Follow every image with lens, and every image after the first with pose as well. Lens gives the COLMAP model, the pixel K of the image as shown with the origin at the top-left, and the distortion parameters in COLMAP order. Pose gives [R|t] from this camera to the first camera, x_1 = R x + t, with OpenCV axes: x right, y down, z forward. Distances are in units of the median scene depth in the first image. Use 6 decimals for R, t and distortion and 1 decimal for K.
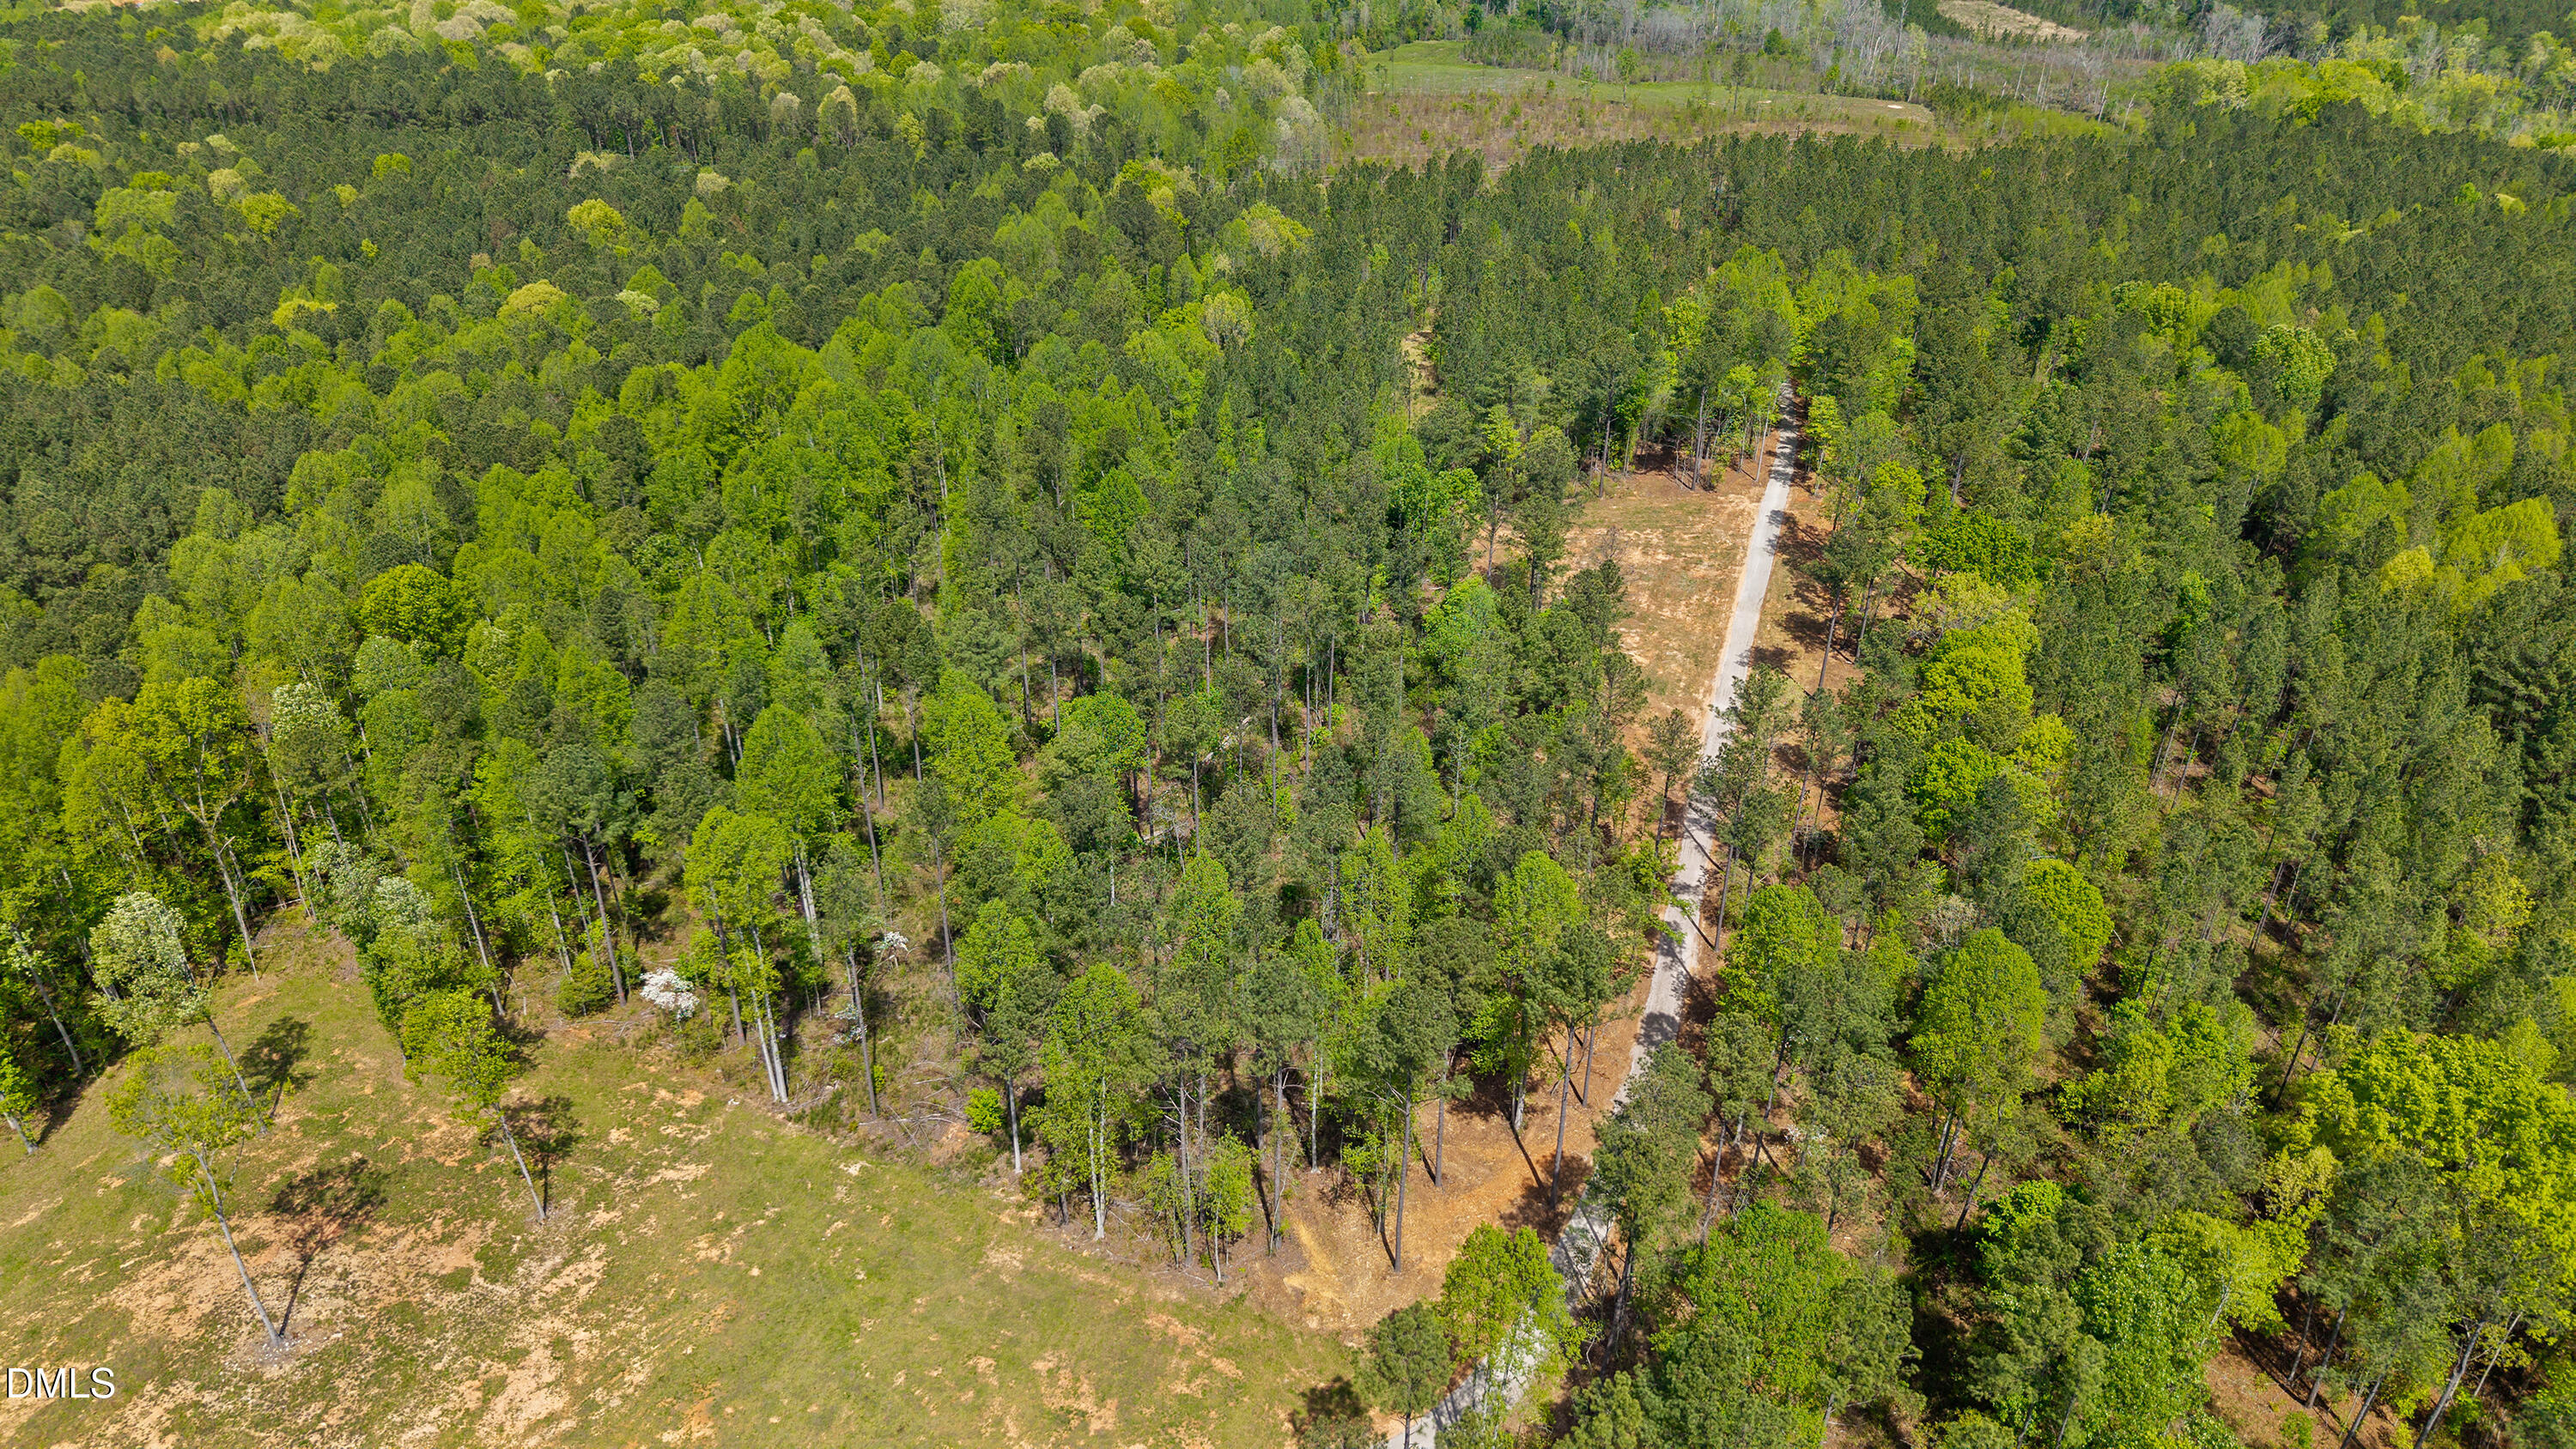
lens RADIAL K [[1726.4, 0, 1288.0], [0, 1726.4, 724.5], [0, 0, 1]] dist [0.020287, -0.015566]
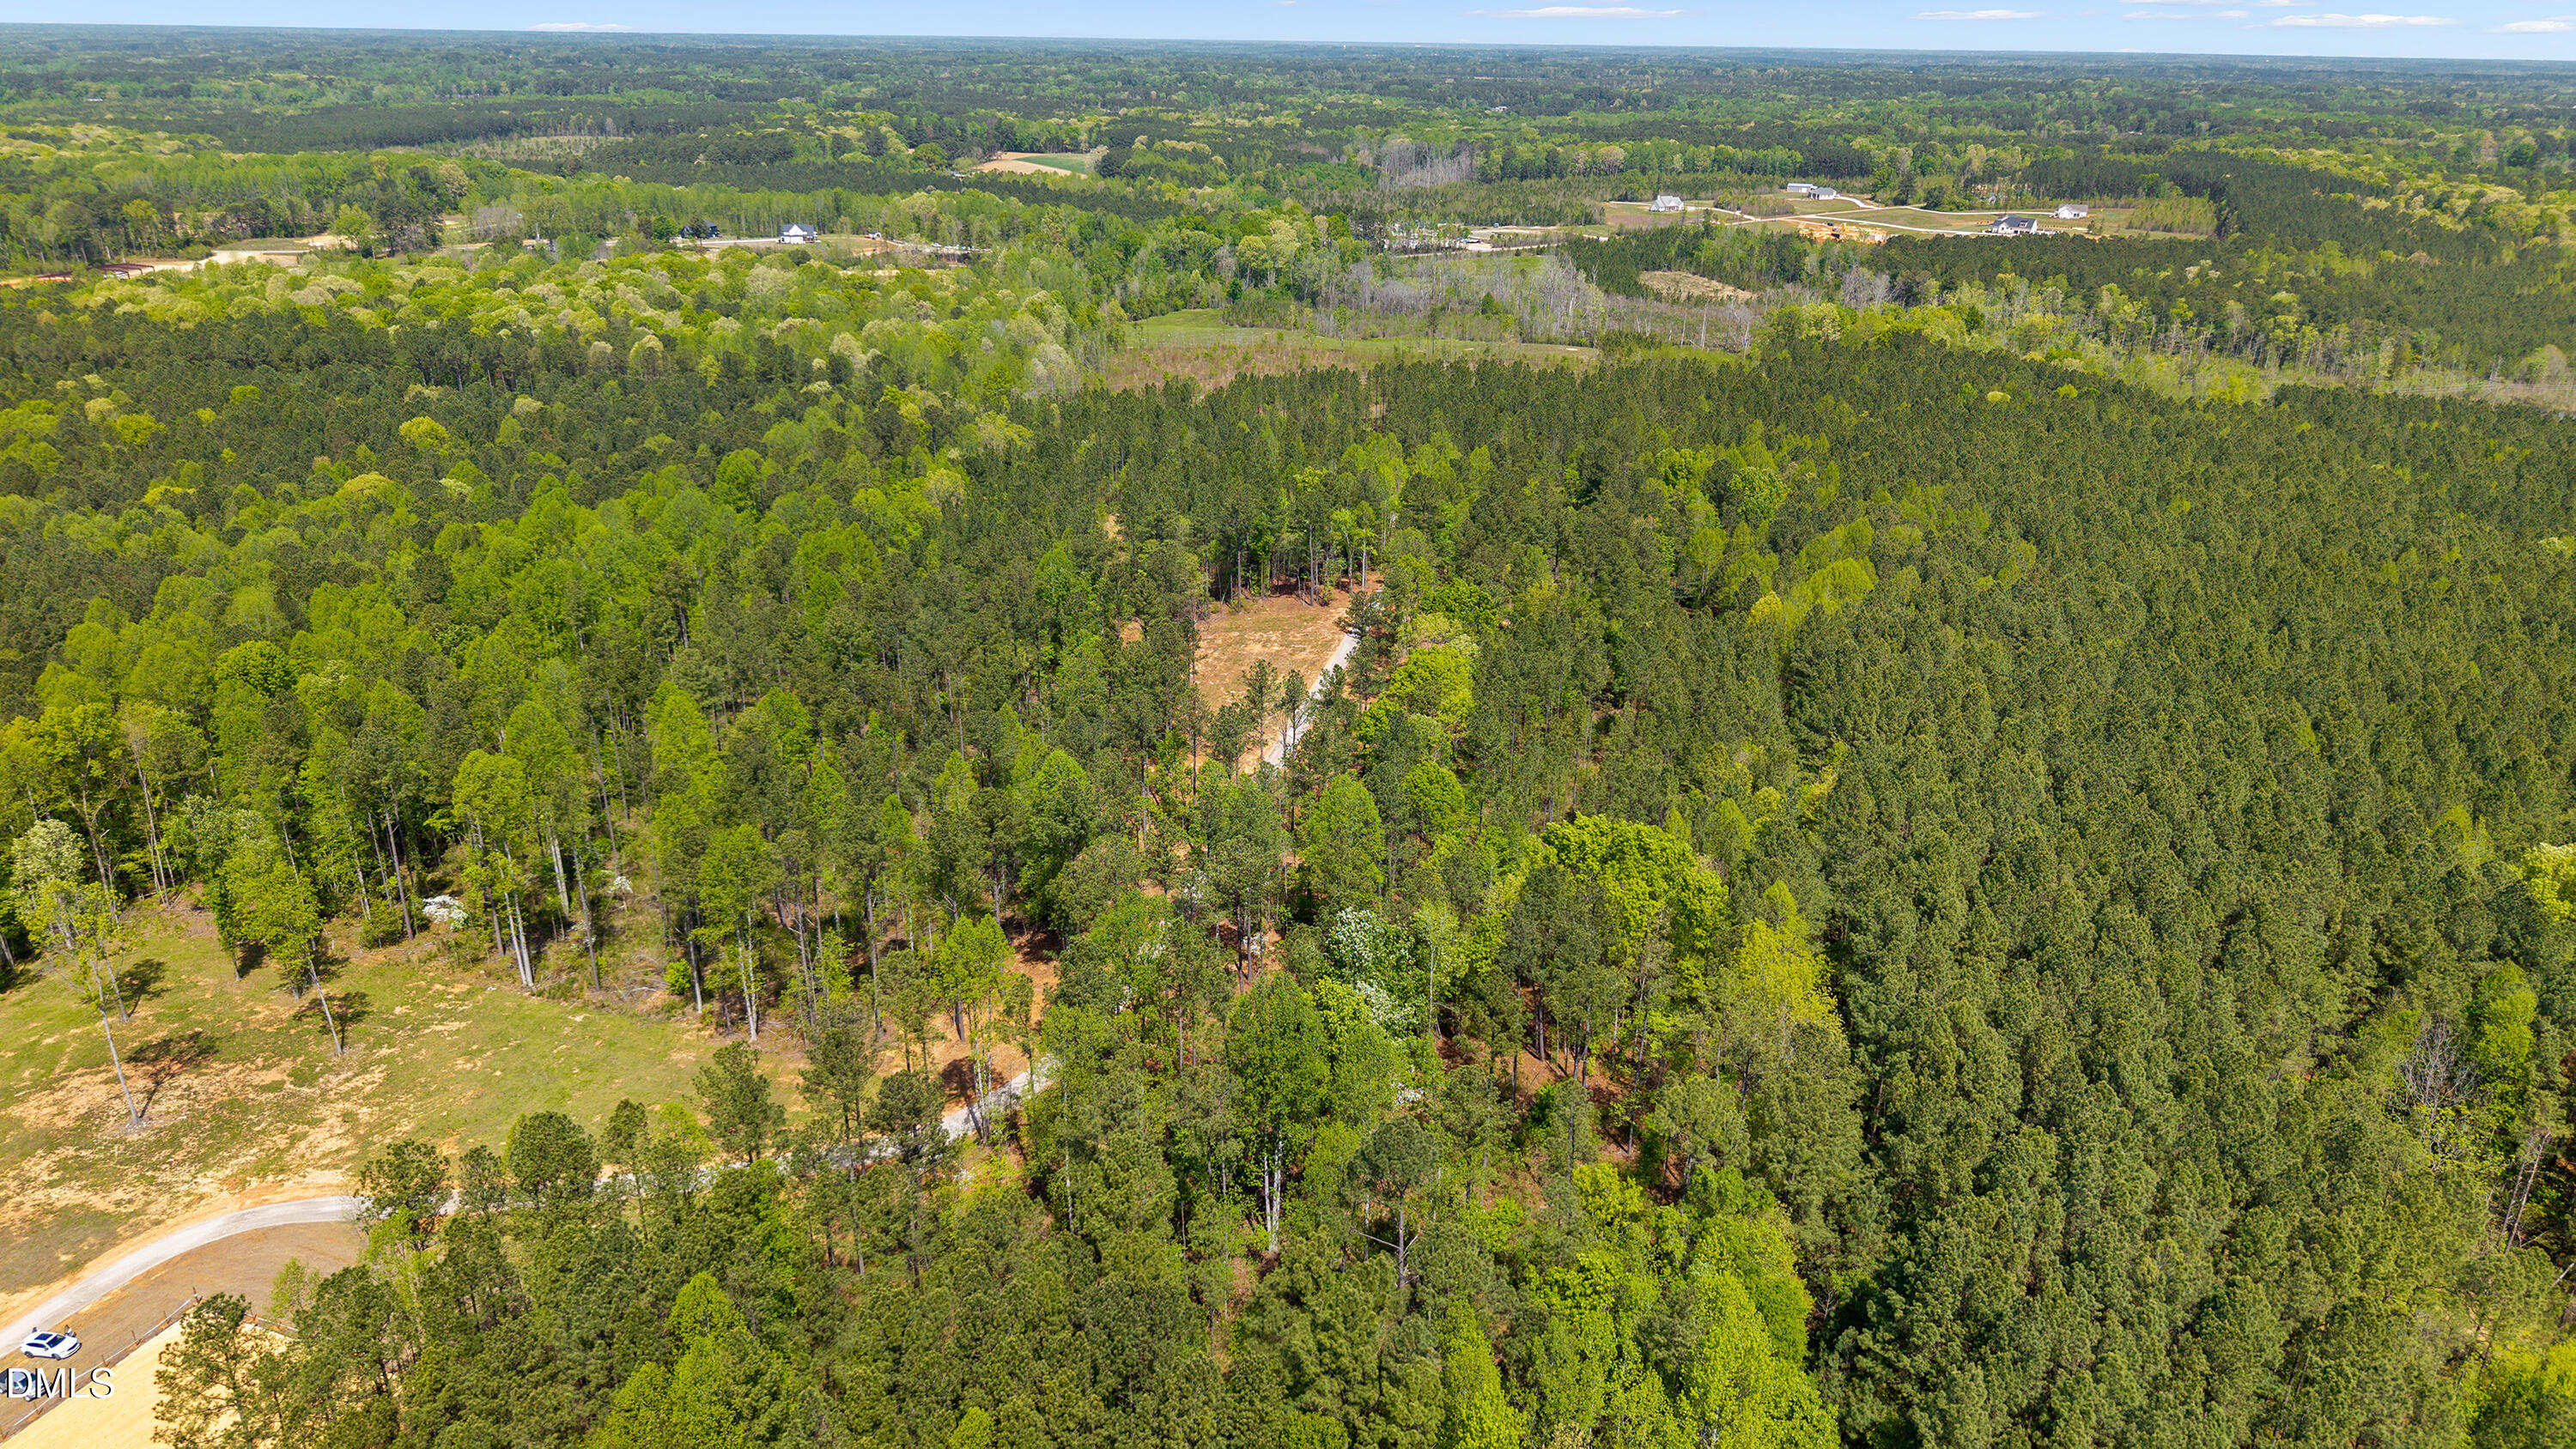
lens RADIAL K [[1726.4, 0, 1288.0], [0, 1726.4, 724.5], [0, 0, 1]] dist [0.020287, -0.015566]
pose [[0.996252, -0.034481, 0.079331, 0.114358], [0.046247, 0.987355, -0.151628, 0.143508], [-0.073100, 0.154728, 0.985249, -0.235283]]
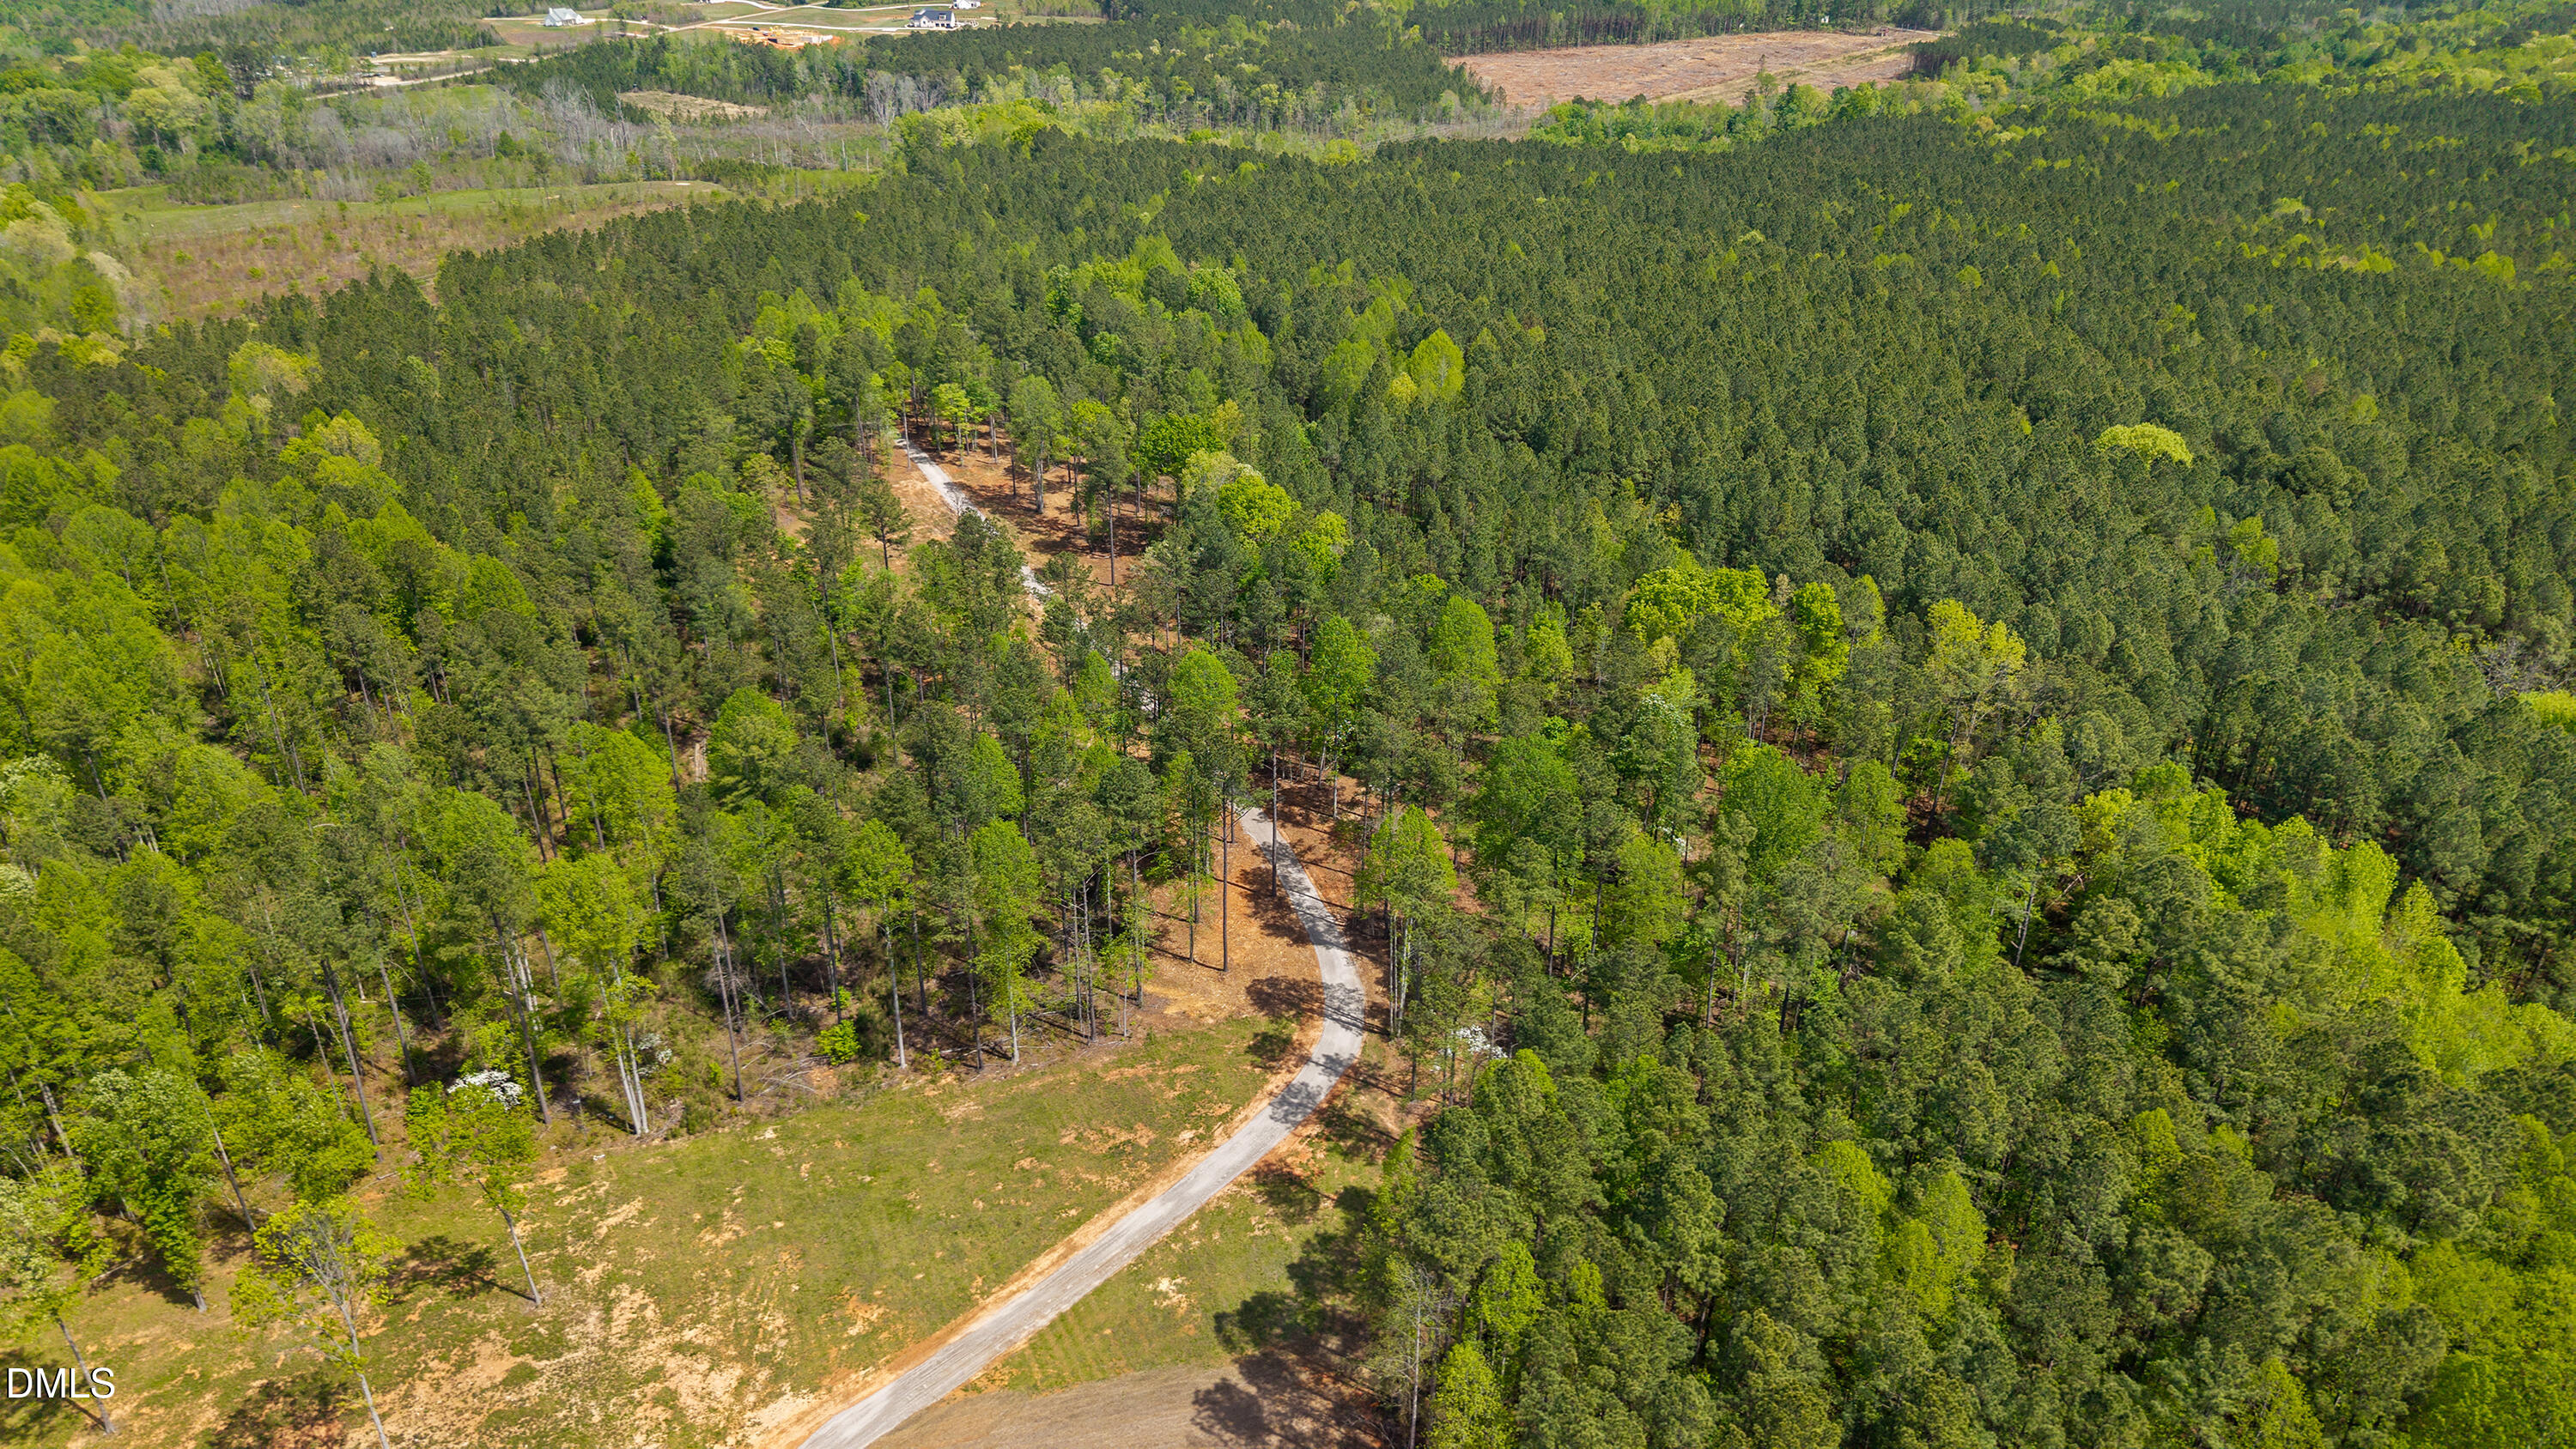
lens RADIAL K [[1726.4, 0, 1288.0], [0, 1726.4, 724.5], [0, 0, 1]] dist [0.020287, -0.015566]
pose [[0.719593, -0.324687, 0.613811, -0.331538], [0.355802, 0.931497, 0.075613, 0.027018], [-0.596314, 0.163985, 0.785823, -0.054909]]
